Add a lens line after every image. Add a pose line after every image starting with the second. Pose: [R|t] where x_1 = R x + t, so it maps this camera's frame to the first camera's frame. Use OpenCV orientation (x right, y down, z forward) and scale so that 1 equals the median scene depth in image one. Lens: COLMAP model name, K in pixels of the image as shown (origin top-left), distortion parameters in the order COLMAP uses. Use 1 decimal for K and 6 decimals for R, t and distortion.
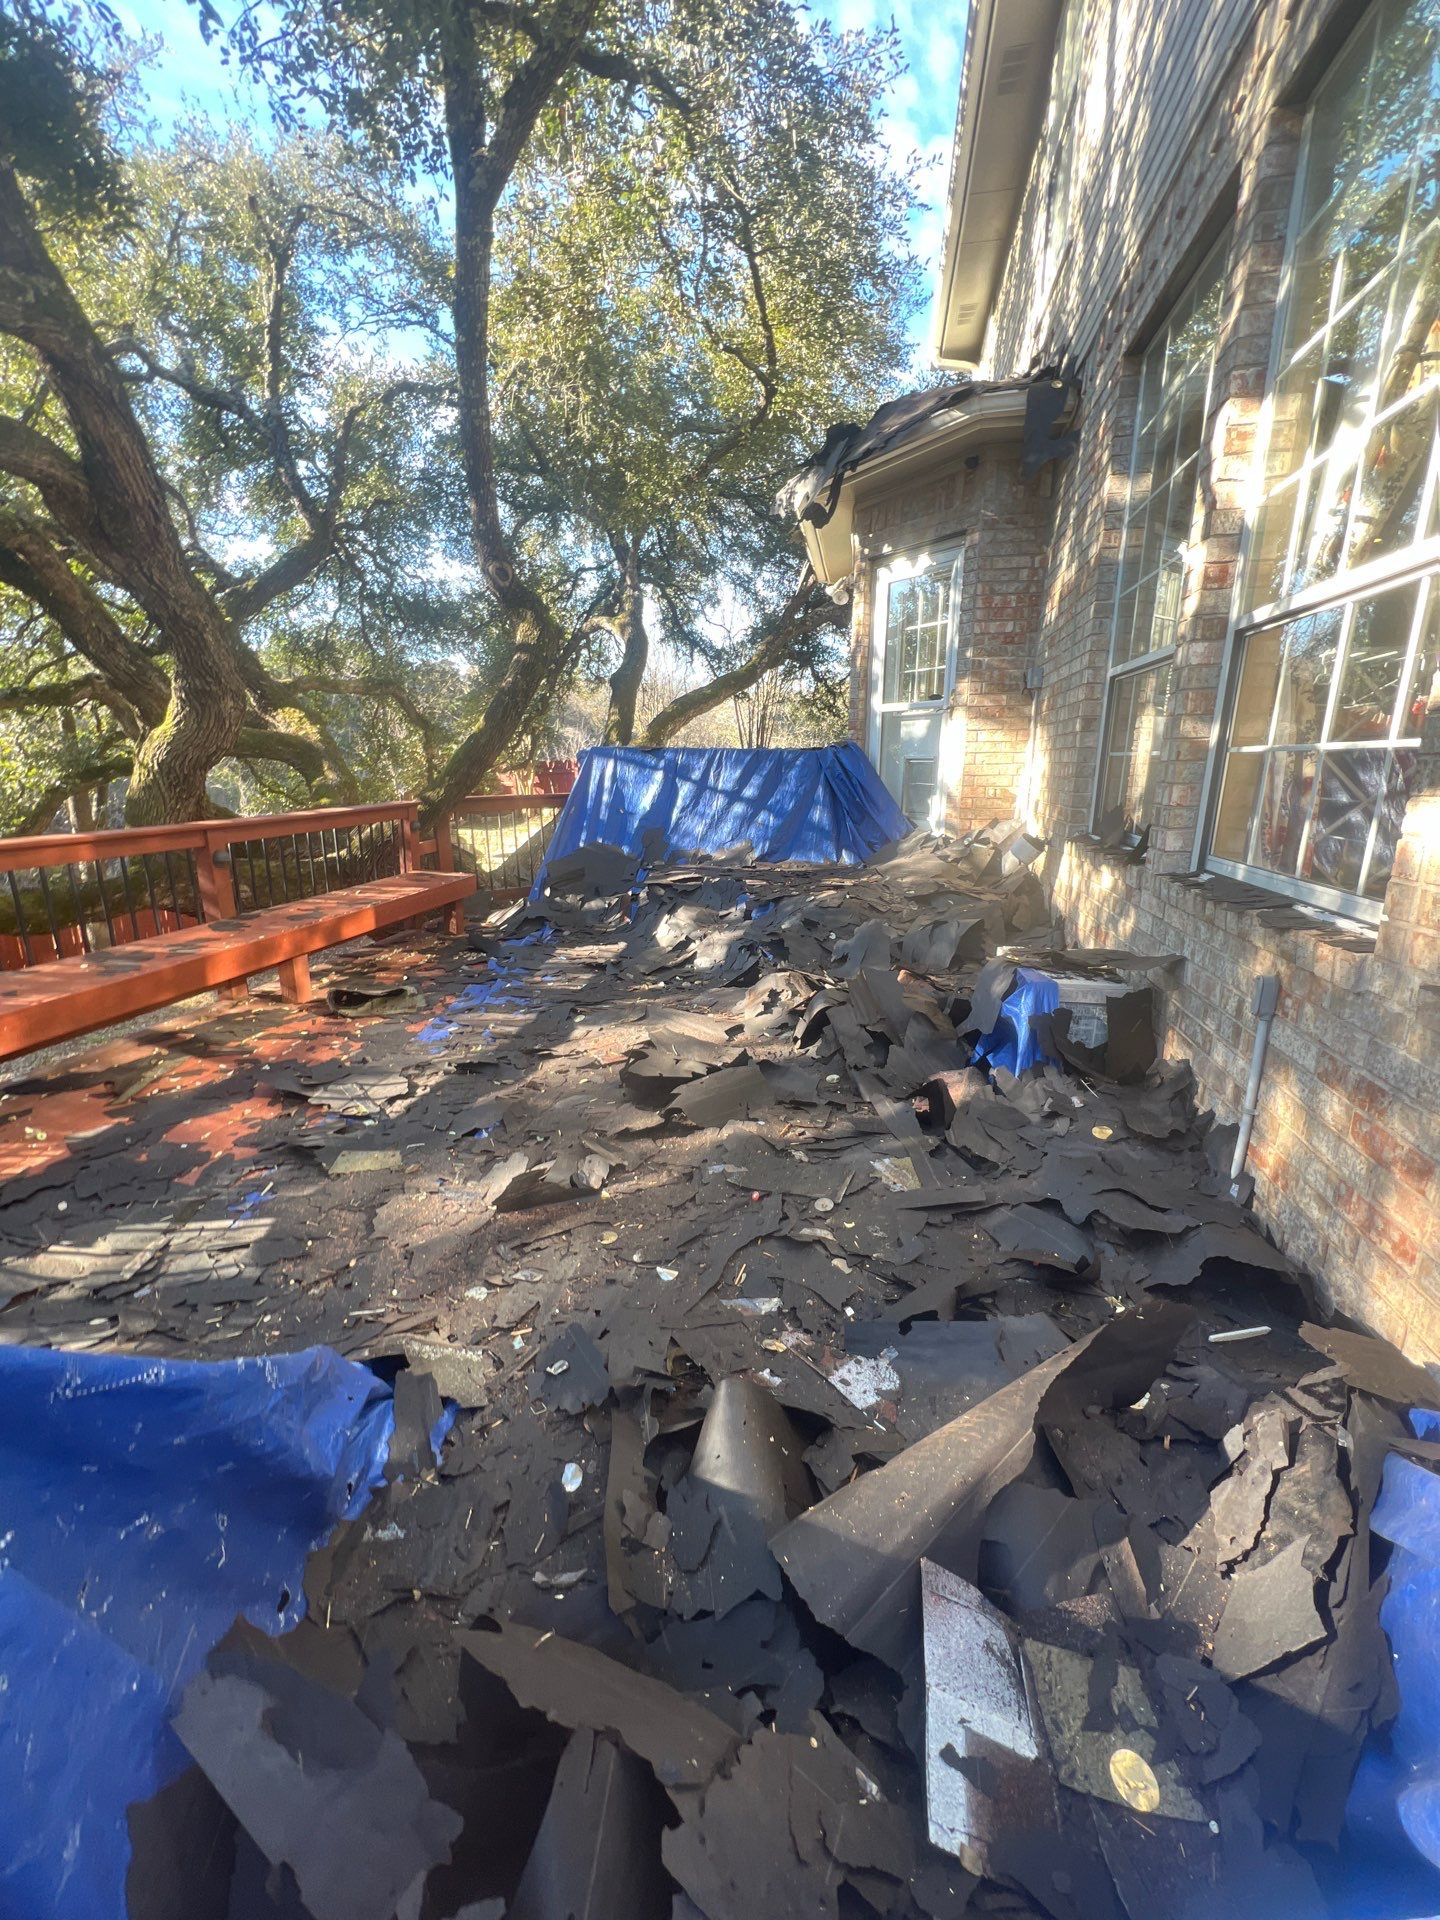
lens RADIAL K [[759.9, 0, 727.7], [0, 759.9, 959.1], [0, 0, 1]] dist [0.001778, -0.000621]
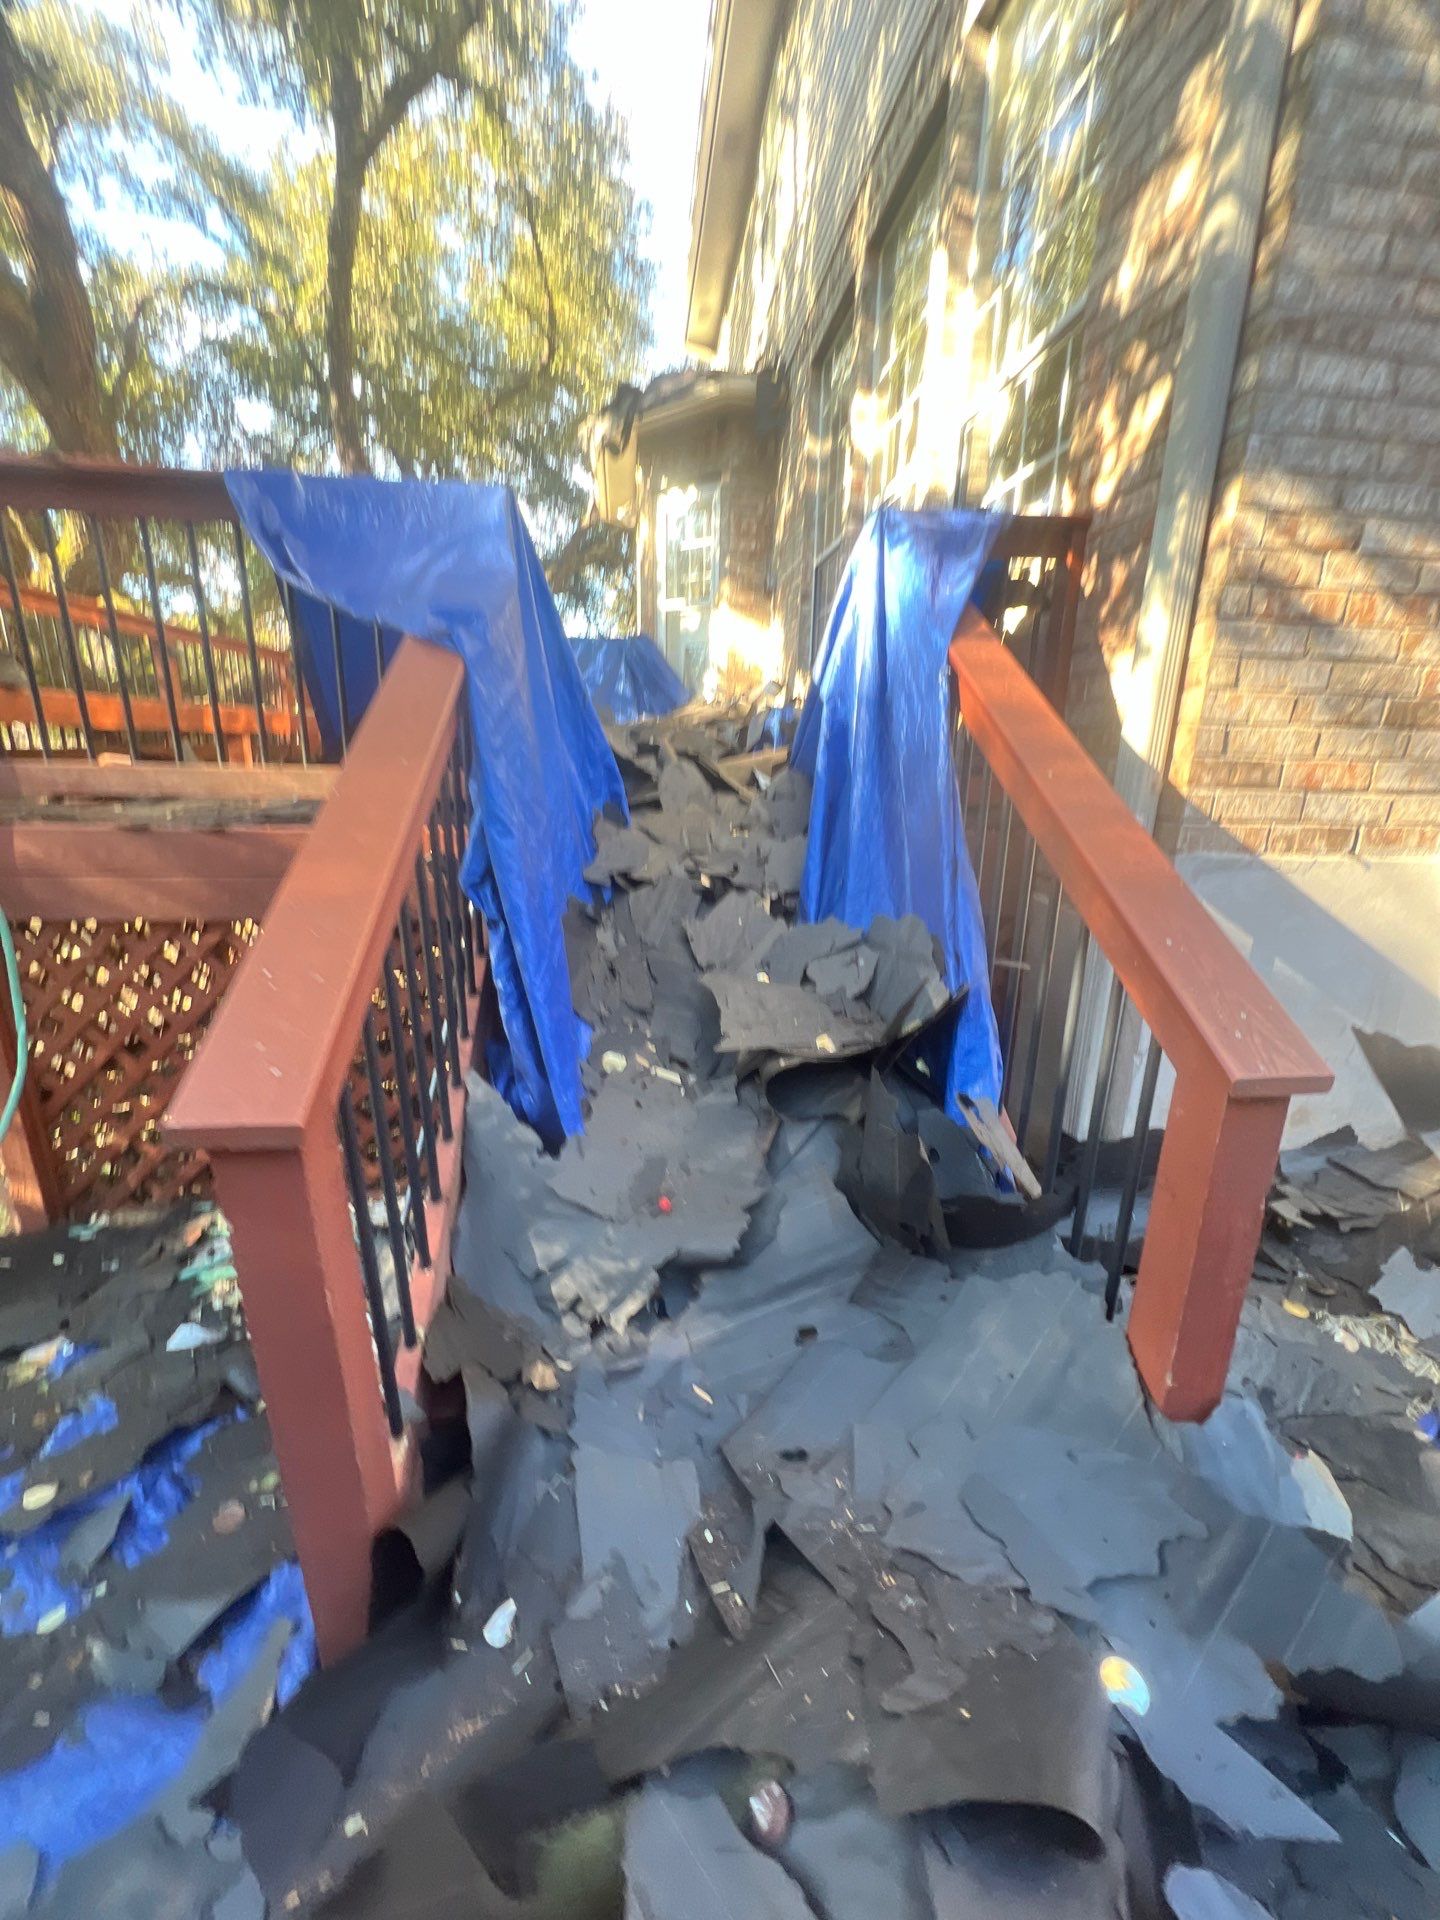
lens RADIAL K [[759.9, 0, 727.7], [0, 759.9, 959.1], [0, 0, 1]] dist [0.001778, -0.000621]
pose [[0.951324, -0.062931, 0.301699, -0.149909], [0.056747, 0.997961, 0.029225, 0.283586], [-0.302923, -0.010682, 0.952955, -0.345249]]
